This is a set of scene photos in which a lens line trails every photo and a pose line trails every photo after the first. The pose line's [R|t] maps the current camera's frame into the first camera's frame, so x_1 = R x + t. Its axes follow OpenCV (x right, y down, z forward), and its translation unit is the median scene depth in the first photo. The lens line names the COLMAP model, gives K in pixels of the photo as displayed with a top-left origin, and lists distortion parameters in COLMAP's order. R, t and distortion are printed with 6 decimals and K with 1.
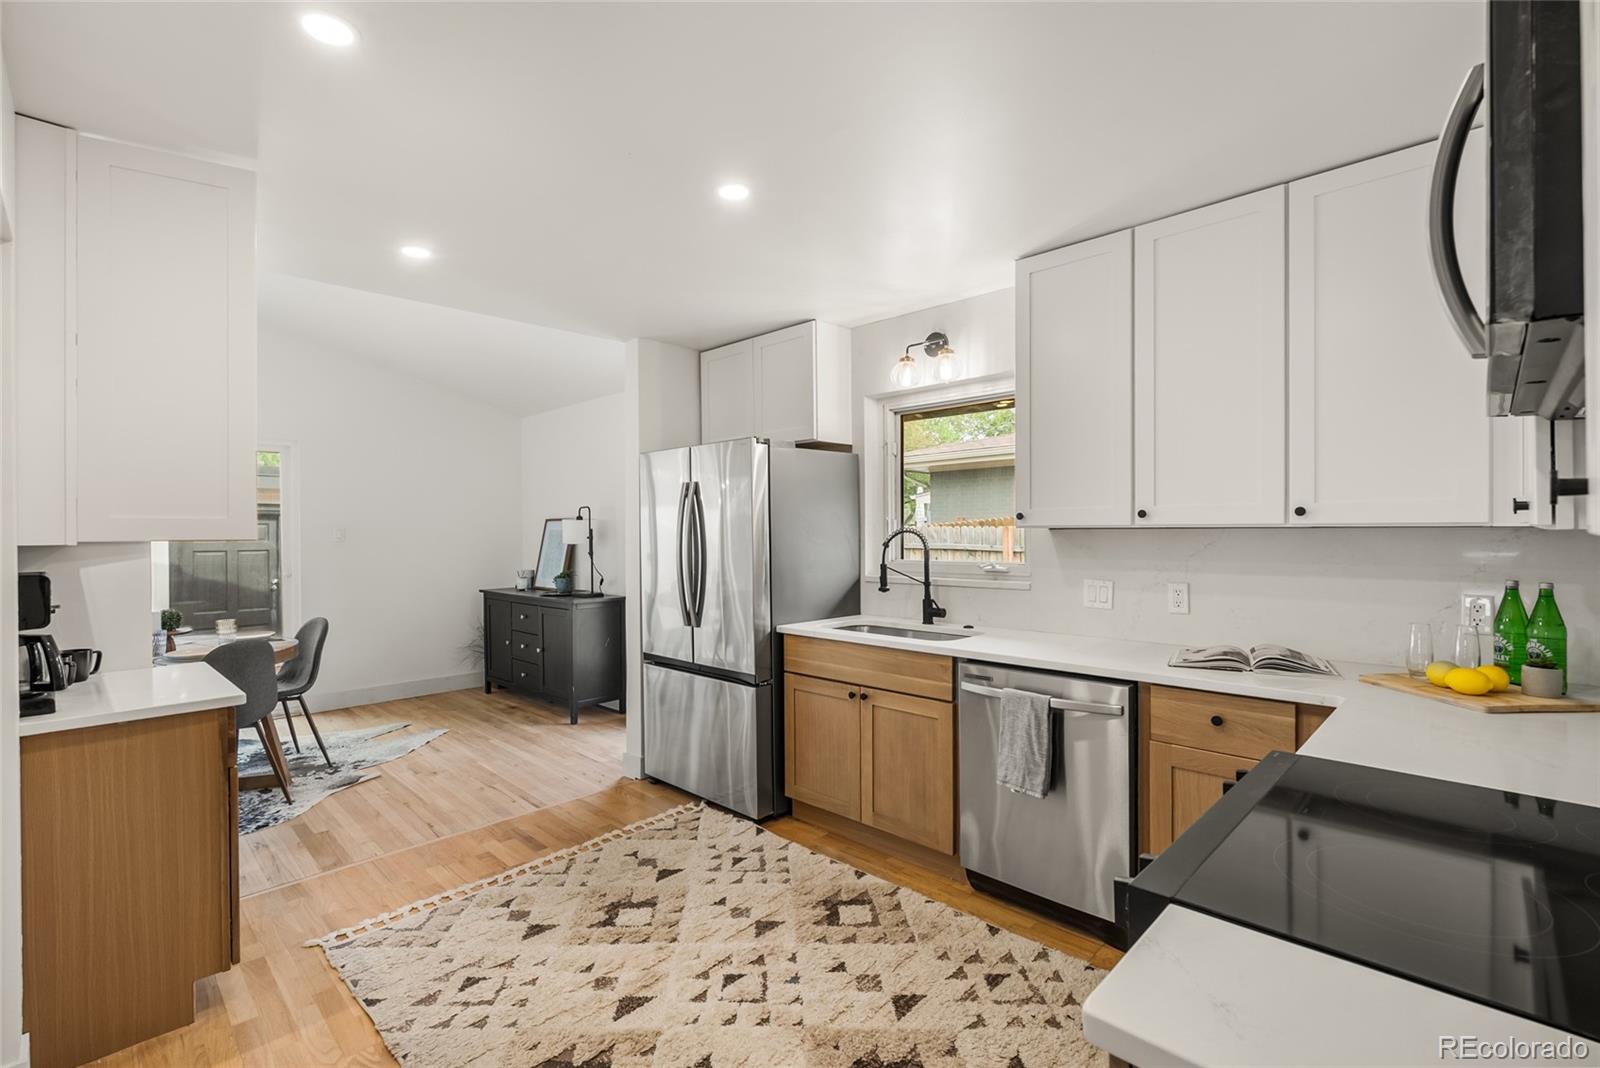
lens RADIAL K [[716.5, 0, 794.8], [0, 716.5, 529.1], [0, 0, 1]] dist [-0.007656, -0.000074]
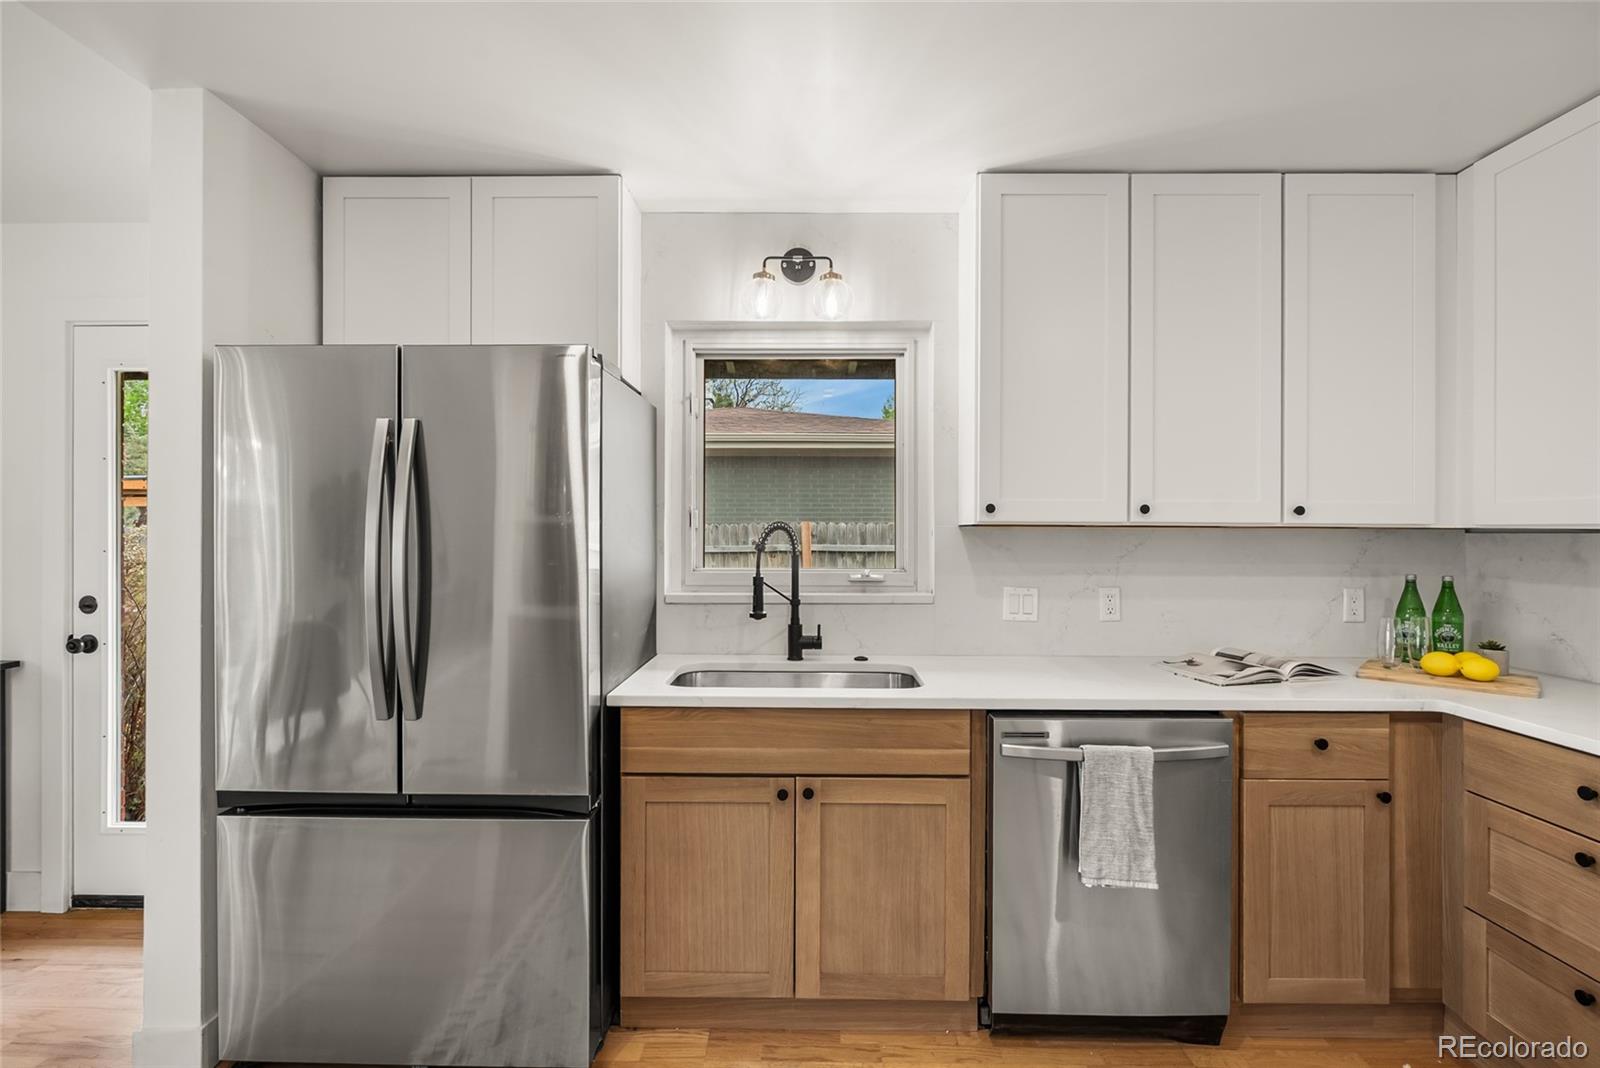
lens RADIAL K [[716.5, 0, 794.8], [0, 716.5, 529.1], [0, 0, 1]] dist [-0.007656, -0.000074]
pose [[0.721159, 0.010710, 0.692686, -0.343158], [-0.010429, 0.999935, -0.004603, 0.008987], [-0.692691, -0.003905, 0.721224, 0.565260]]
